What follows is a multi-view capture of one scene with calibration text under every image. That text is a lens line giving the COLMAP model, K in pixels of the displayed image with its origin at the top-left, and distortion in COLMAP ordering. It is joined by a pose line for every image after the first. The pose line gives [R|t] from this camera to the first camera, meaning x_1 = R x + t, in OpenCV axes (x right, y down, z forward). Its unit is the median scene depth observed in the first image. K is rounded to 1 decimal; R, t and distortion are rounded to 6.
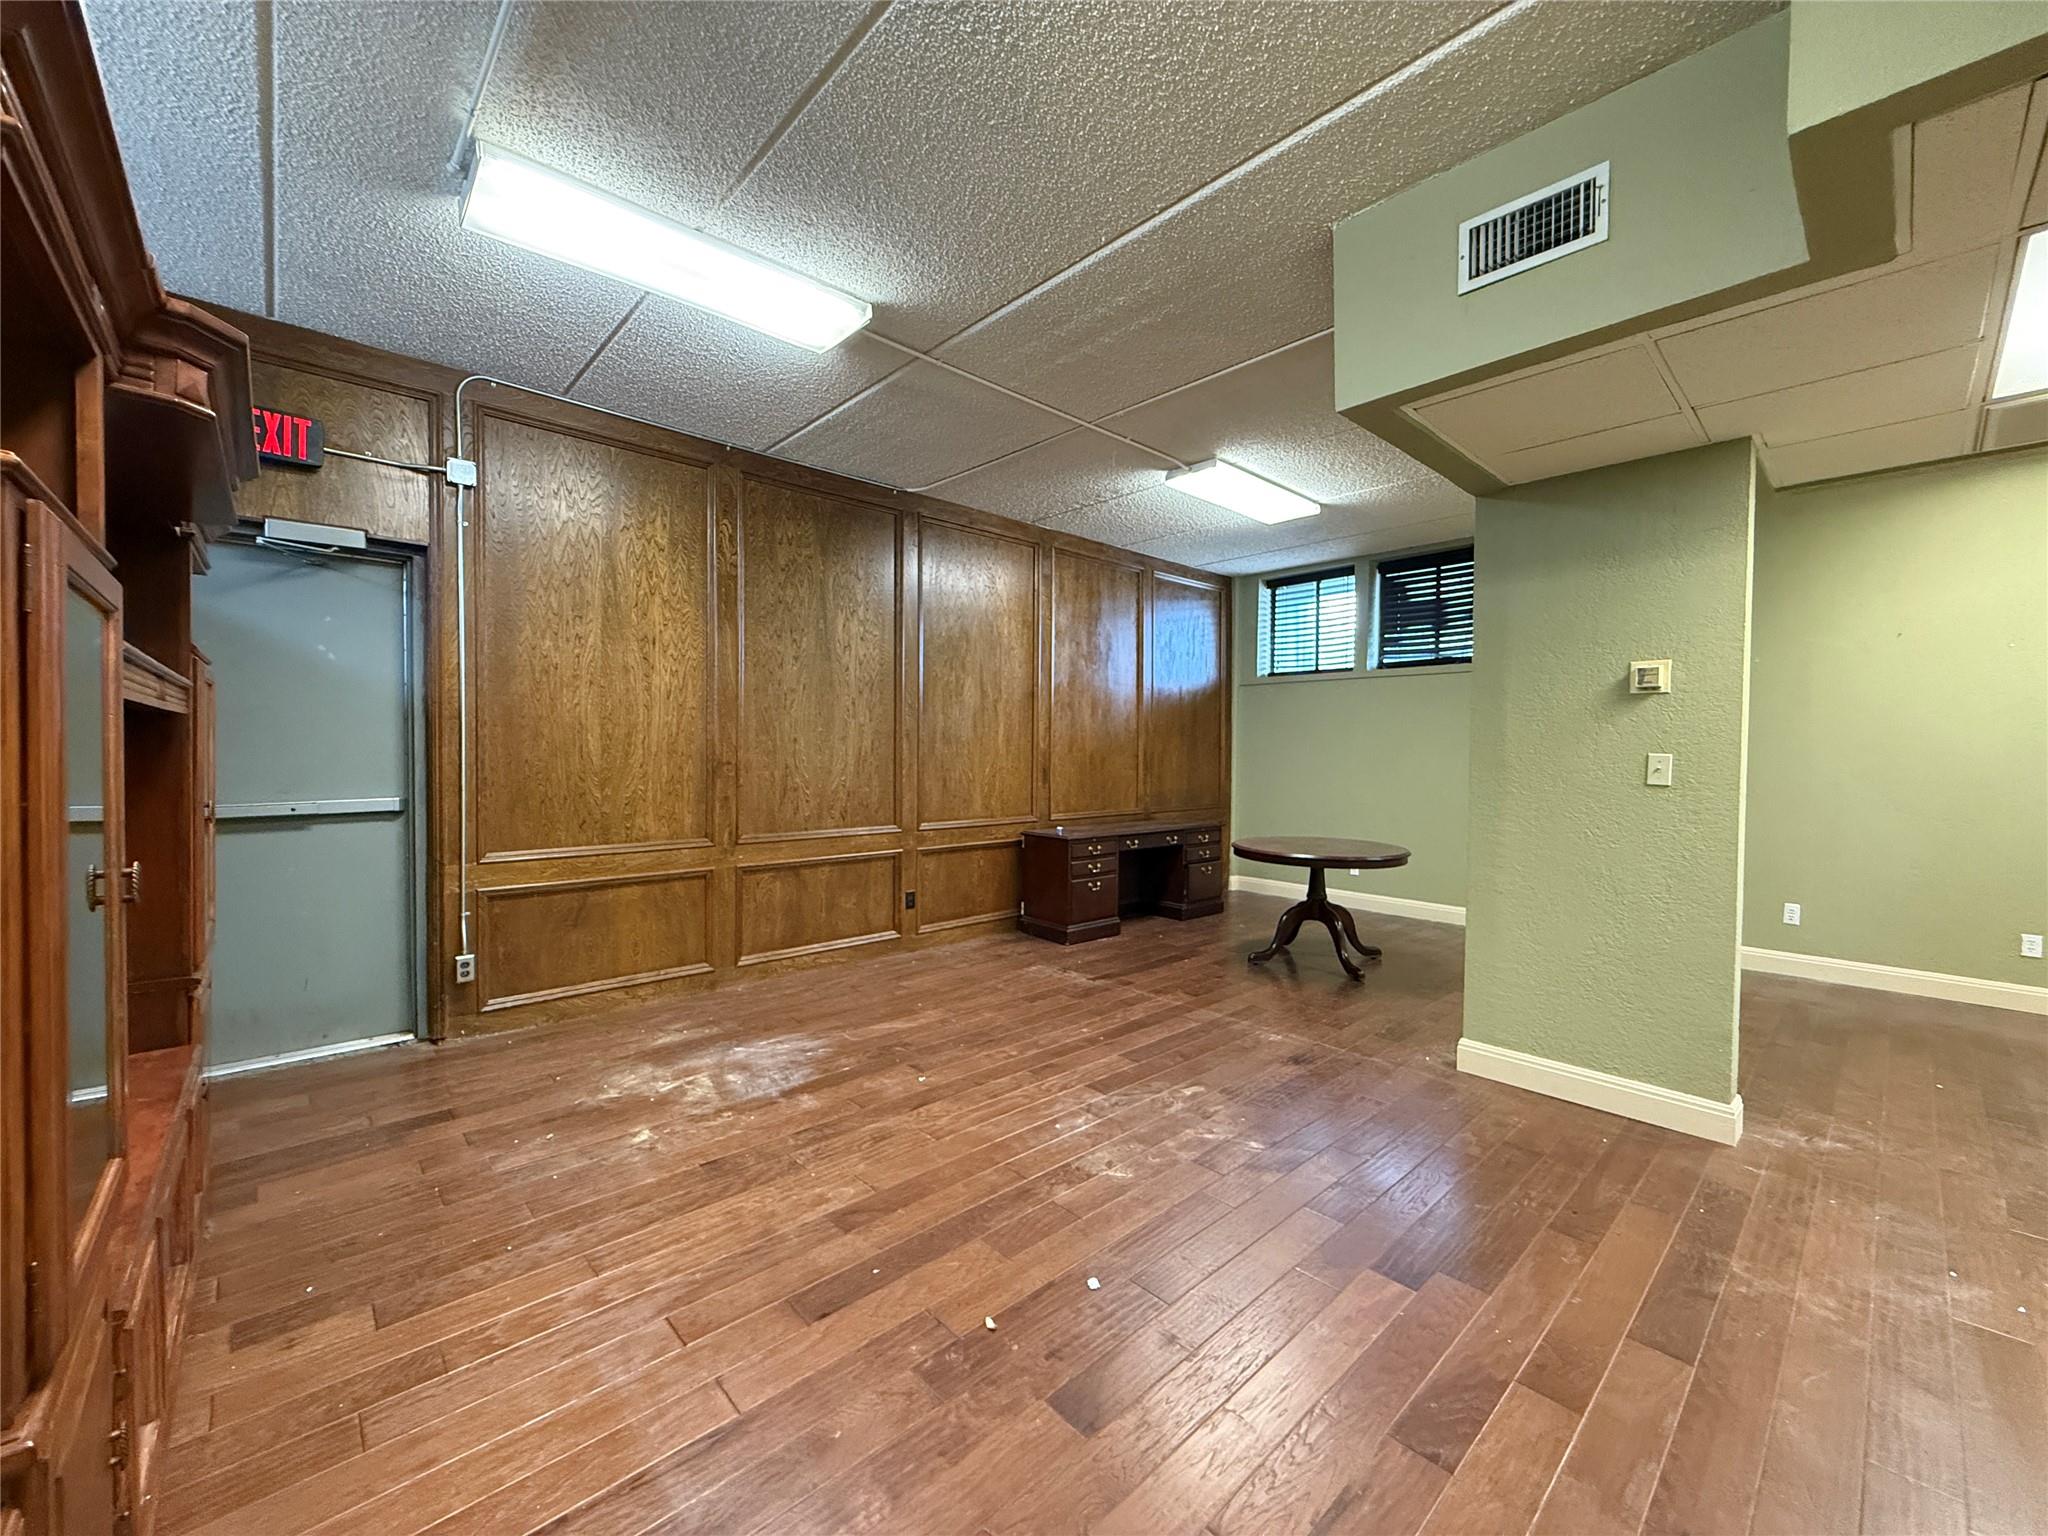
lens RADIAL K [[814.9, 0, 1017.2], [0, 814.9, 765.4], [0, 0, 1]] dist [-0.001383, 0.000371]
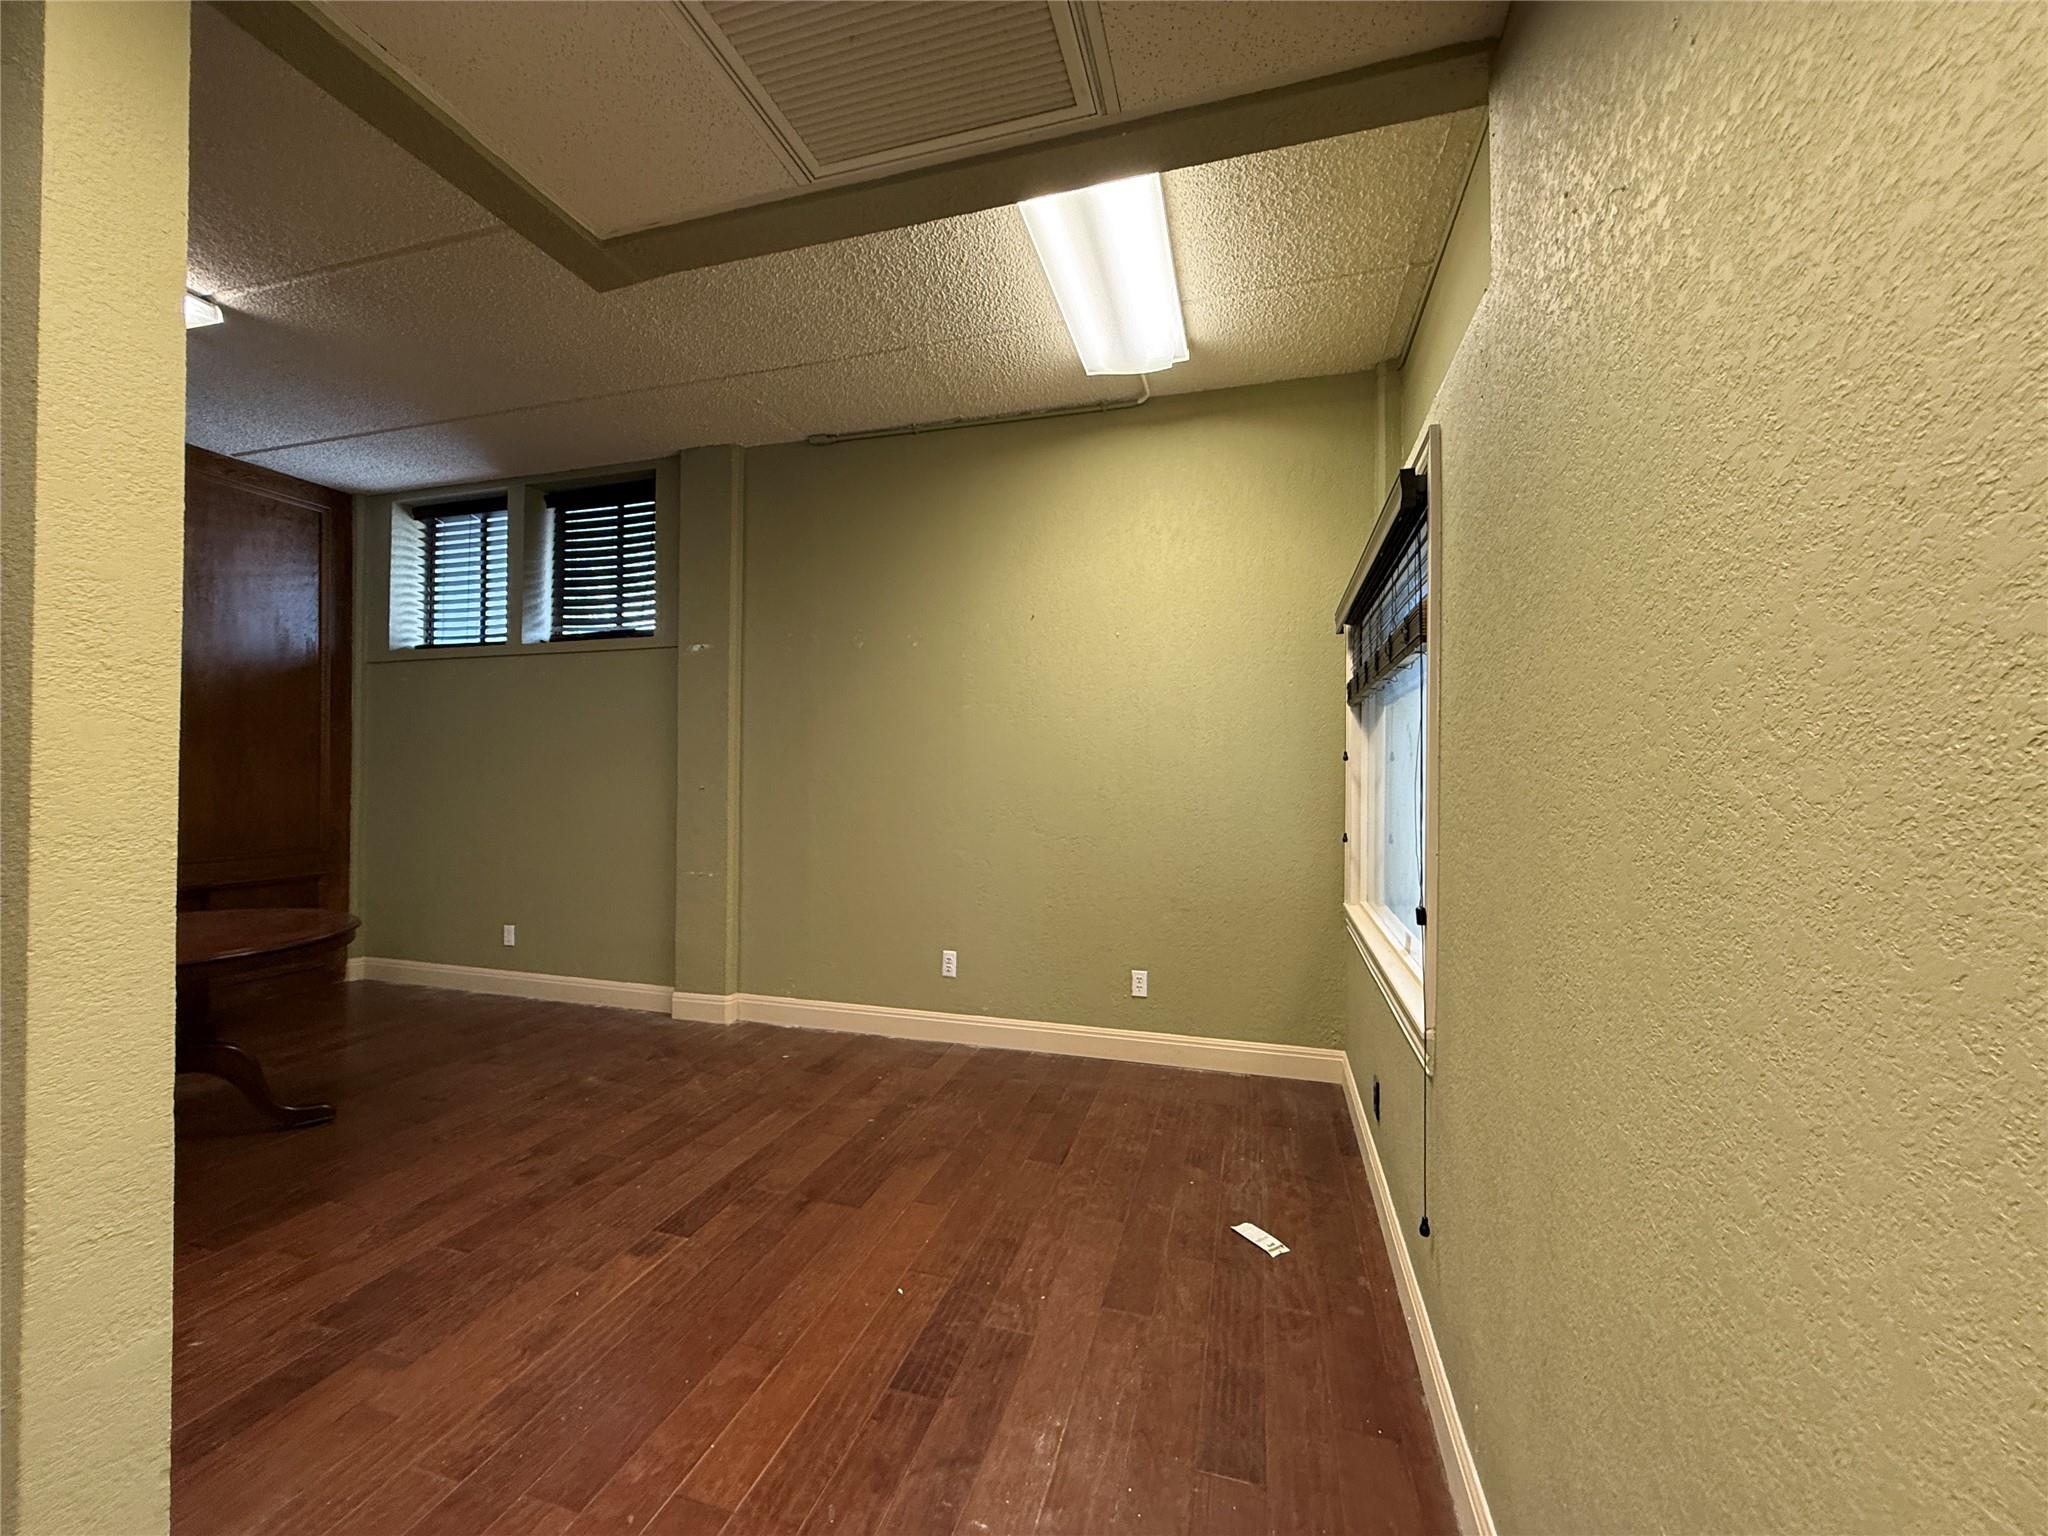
lens RADIAL K [[814.9, 0, 1017.2], [0, 814.9, 765.4], [0, 0, 1]] dist [-0.001383, 0.000371]
pose [[0.855767, 0.003455, 0.517350, 0.667167], [0.011369, 0.999611, -0.025482, 0.012320], [-0.517237, 0.027689, 0.855394, 0.315798]]
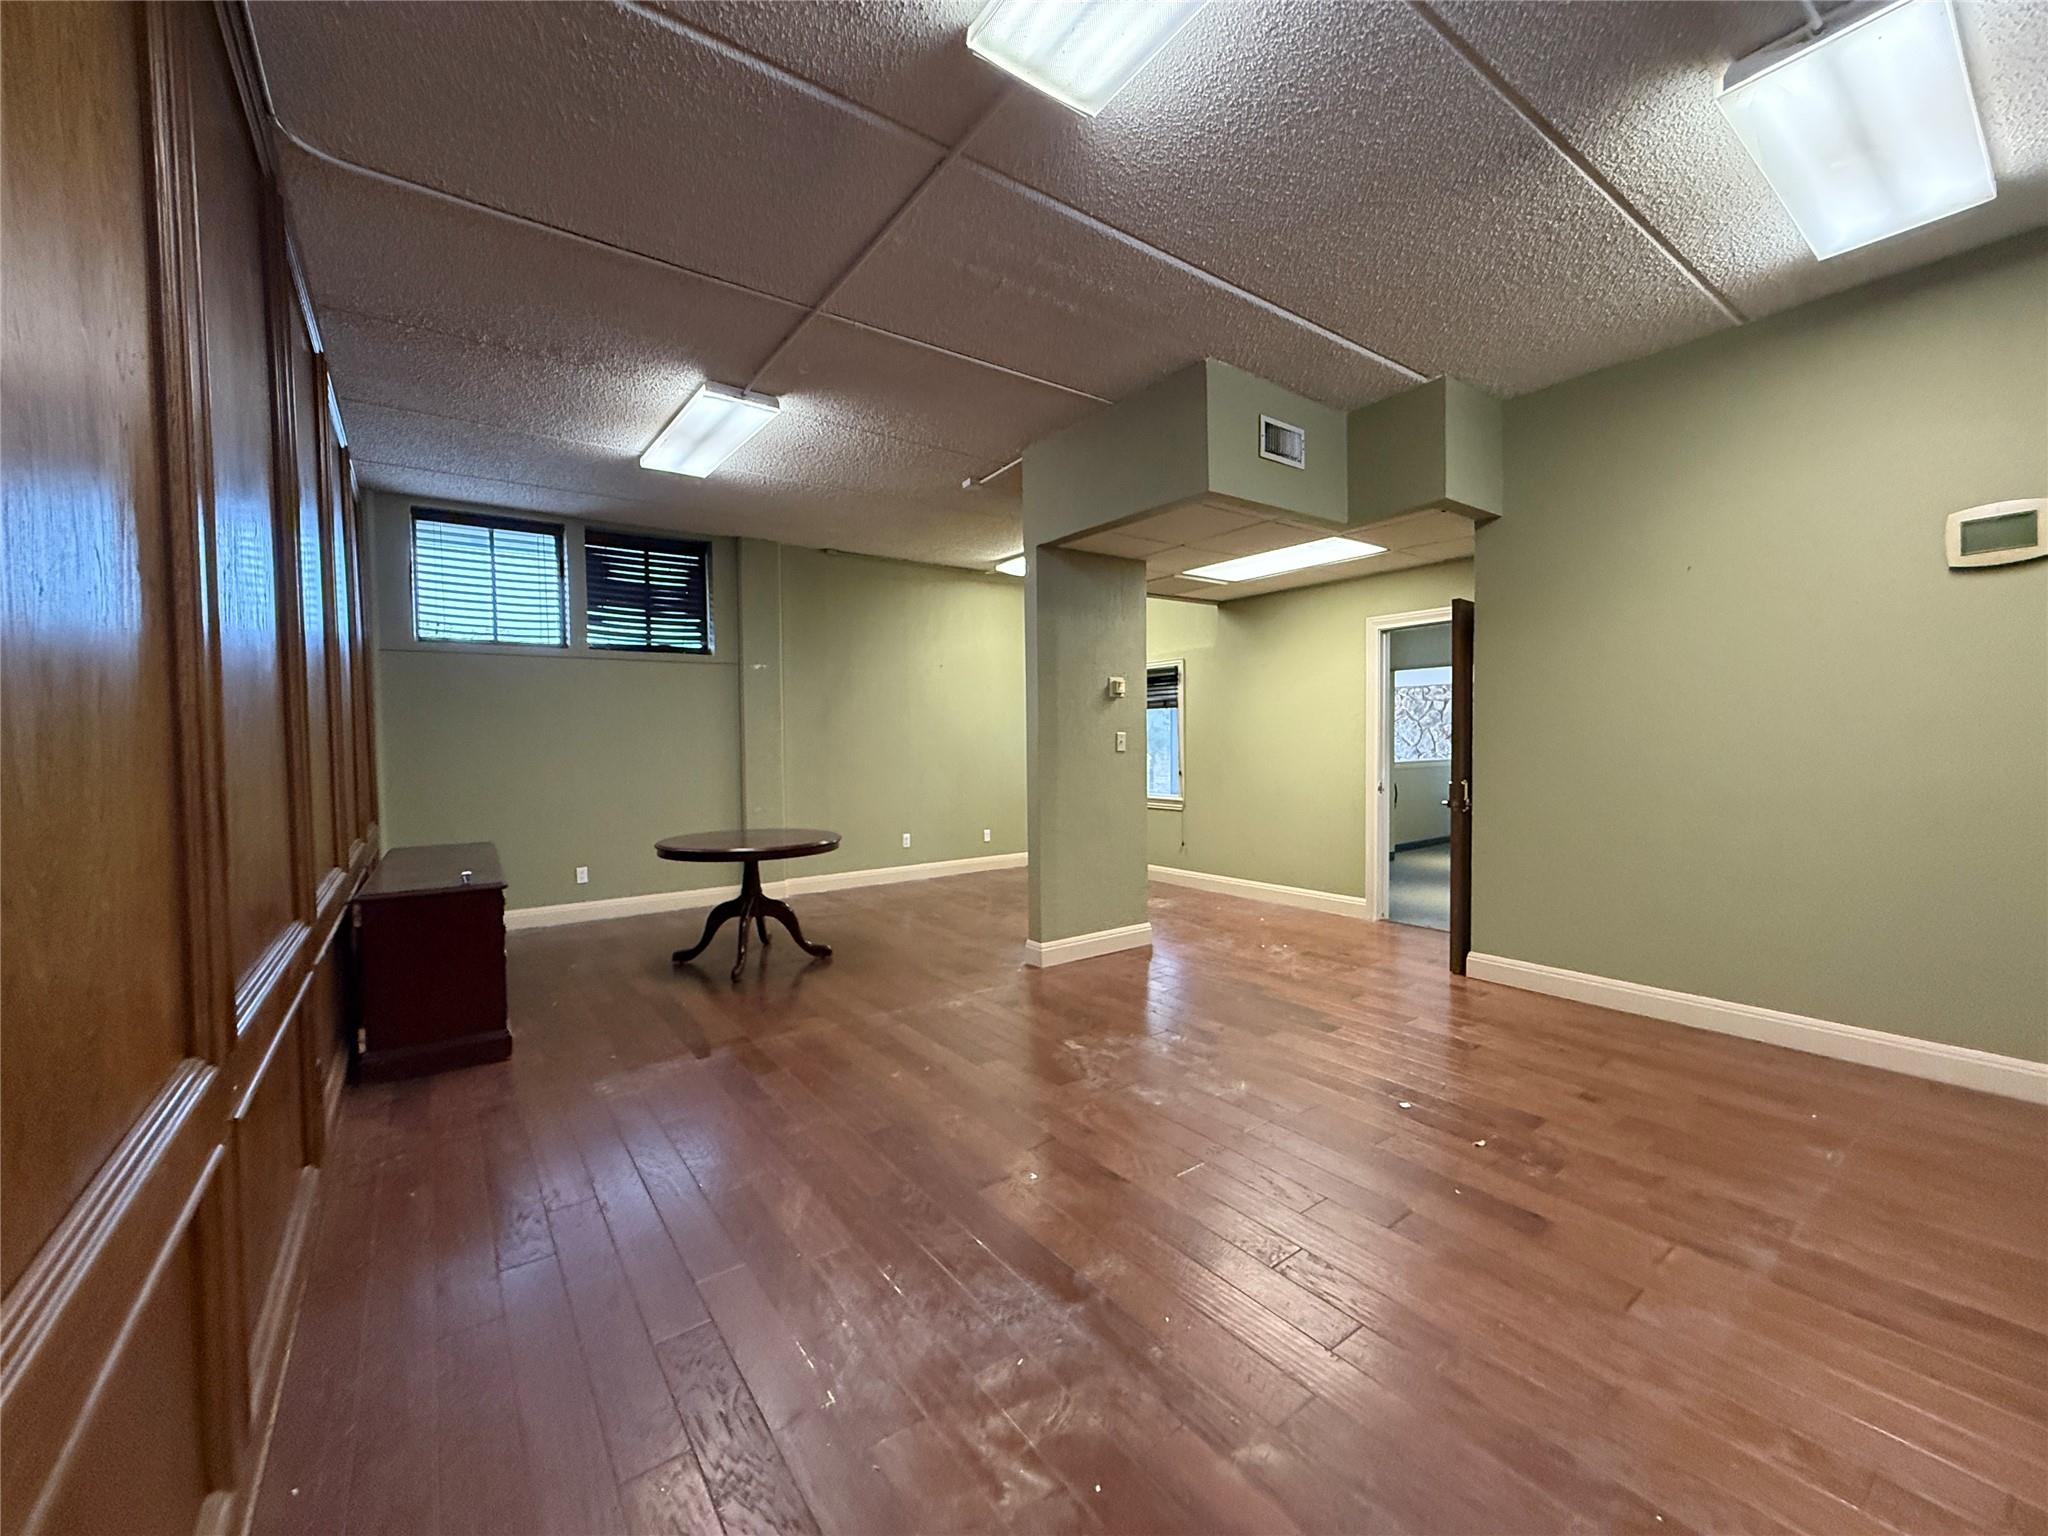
lens RADIAL K [[814.9, 0, 1017.2], [0, 814.9, 765.4], [0, 0, 1]] dist [-0.001383, 0.000371]
pose [[0.113525, -0.040545, 0.992707, -0.618858], [0.035857, 0.998683, 0.036688, -0.010511], [-0.992888, 0.031431, 0.114829, 0.679711]]
